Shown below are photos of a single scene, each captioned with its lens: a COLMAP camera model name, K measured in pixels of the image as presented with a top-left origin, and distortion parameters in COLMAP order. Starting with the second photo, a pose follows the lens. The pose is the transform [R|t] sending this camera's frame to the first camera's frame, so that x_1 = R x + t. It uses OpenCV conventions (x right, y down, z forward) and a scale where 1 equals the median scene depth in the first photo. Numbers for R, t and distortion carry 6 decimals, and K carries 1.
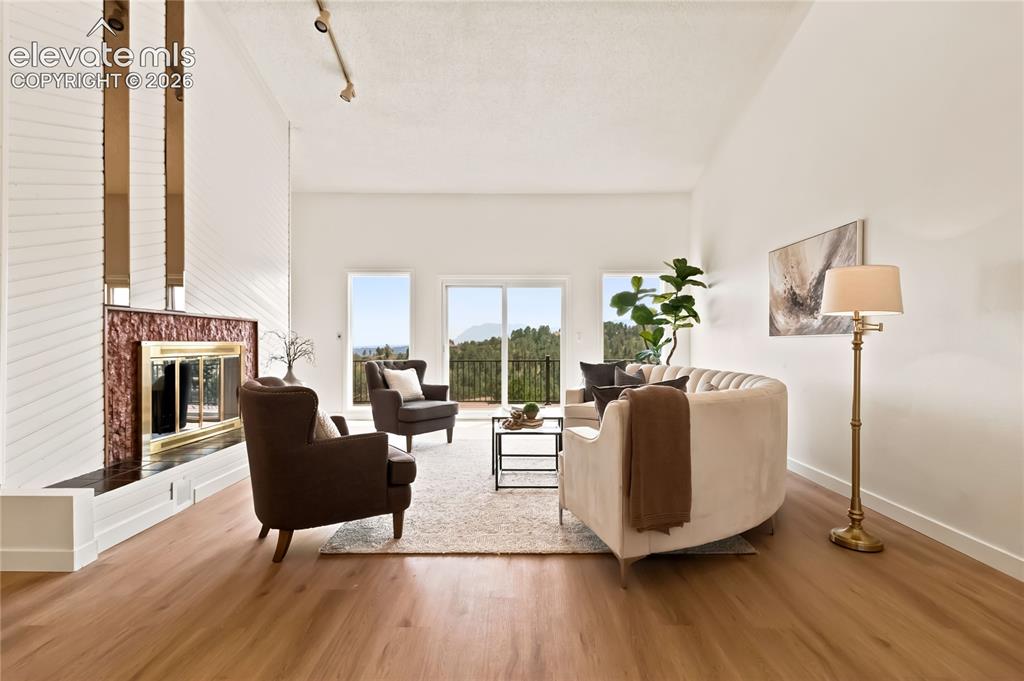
lens RADIAL K [[484.6, 0, 517.1], [0, 484.6, 341.8], [0, 0, 1]] dist [-0.002837, 0.002158]
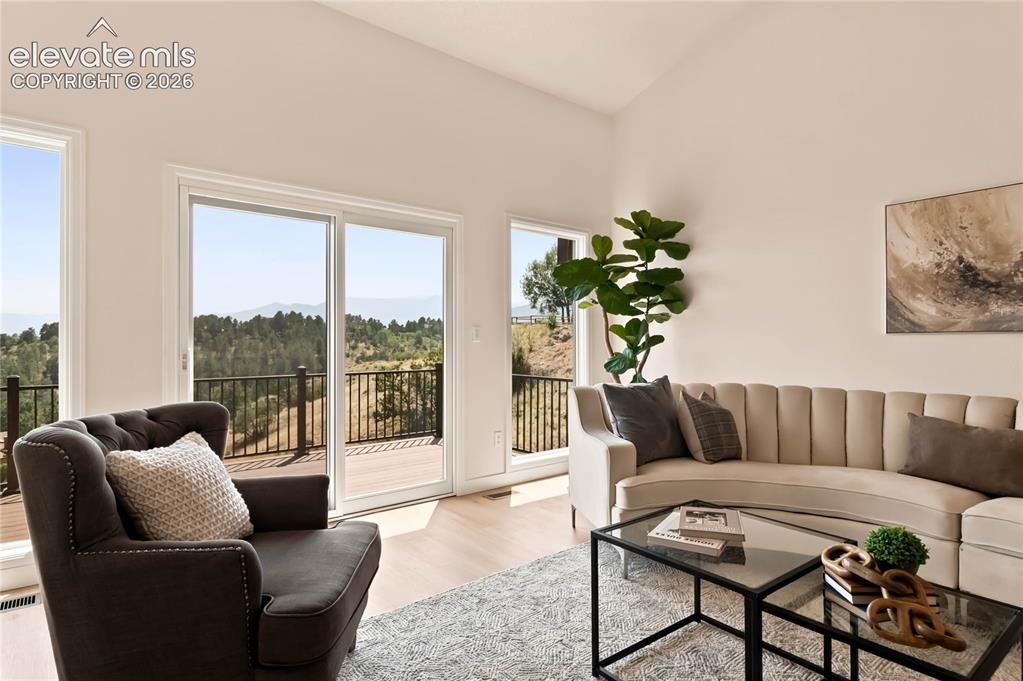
lens RADIAL K [[553.2, 0, 519.2], [0, 553.2, 333.7], [0, 0, 1]] dist [0.012220, -0.001600]
pose [[0.763612, 0.008091, 0.645625, -0.369265], [0.000603, 0.999912, -0.013244, -0.001326], [-0.645675, 0.010503, 0.763540, 0.800568]]
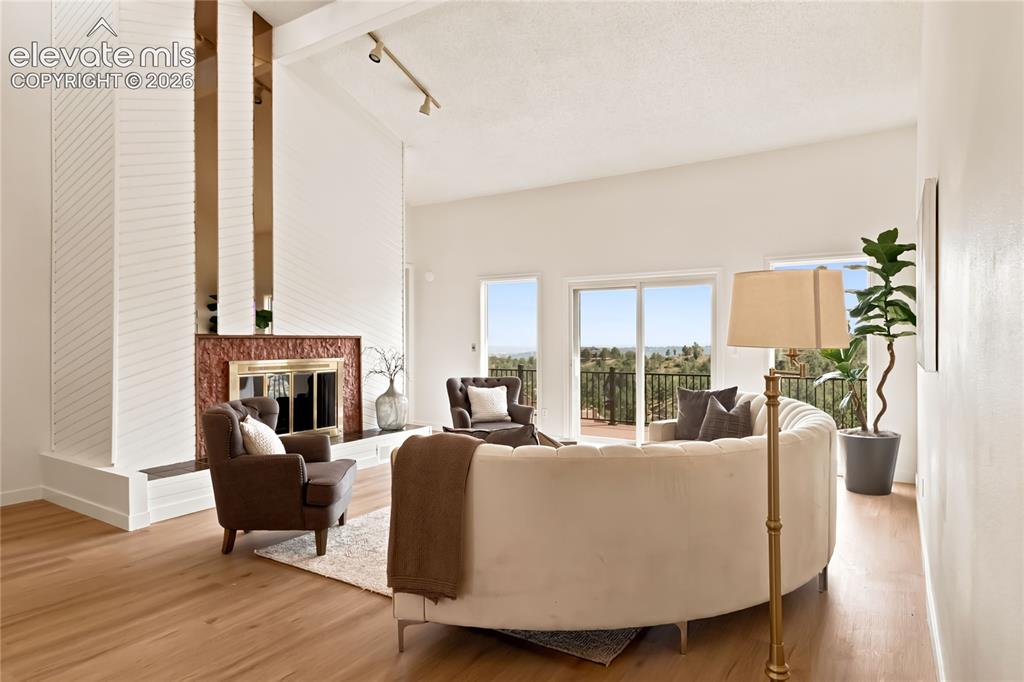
lens RADIAL K [[595.7, 0, 508.3], [0, 595.7, 337.5], [0, 0, 1]] dist [-0.003336, -0.002118]
pose [[0.839463, -0.002960, -0.543409, 0.528781], [0.002077, 0.999995, -0.002239, -0.045664], [0.543413, 0.000751, 0.839465, 0.082437]]
